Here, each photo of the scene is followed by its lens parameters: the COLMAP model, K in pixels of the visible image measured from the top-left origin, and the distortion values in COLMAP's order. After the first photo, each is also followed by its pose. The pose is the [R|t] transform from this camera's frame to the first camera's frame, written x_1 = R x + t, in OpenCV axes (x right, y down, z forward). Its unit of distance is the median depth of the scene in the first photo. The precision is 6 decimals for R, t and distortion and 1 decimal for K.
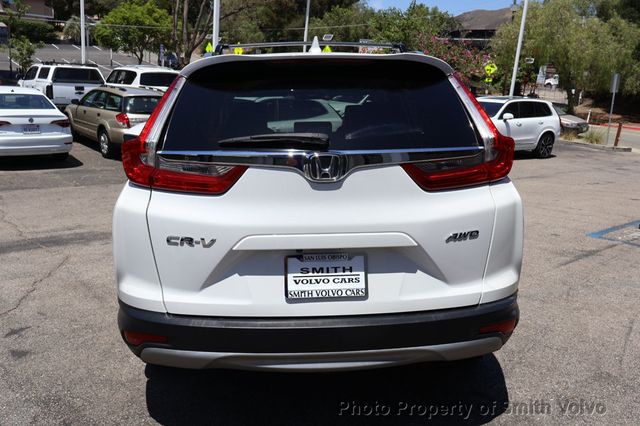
lens RADIAL K [[530.1, 0, 320.0], [0, 530.1, 213.0], [0, 0, 1]] dist [0.025531, 0.004912]
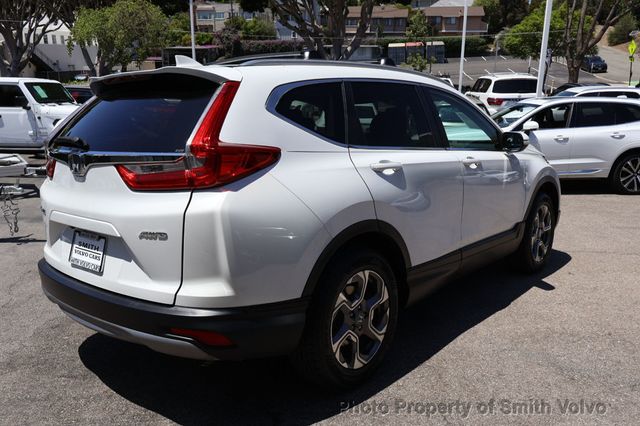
lens RADIAL K [[539.3, 0, 320.0], [0, 539.3, 213.0], [0, 0, 1]] dist [-0.005898, 0.006807]
pose [[0.723904, 0.117514, -0.679818, 1.235420], [-0.127839, 0.991170, 0.035204, -0.082423], [0.677953, 0.061423, 0.732535, 0.424776]]
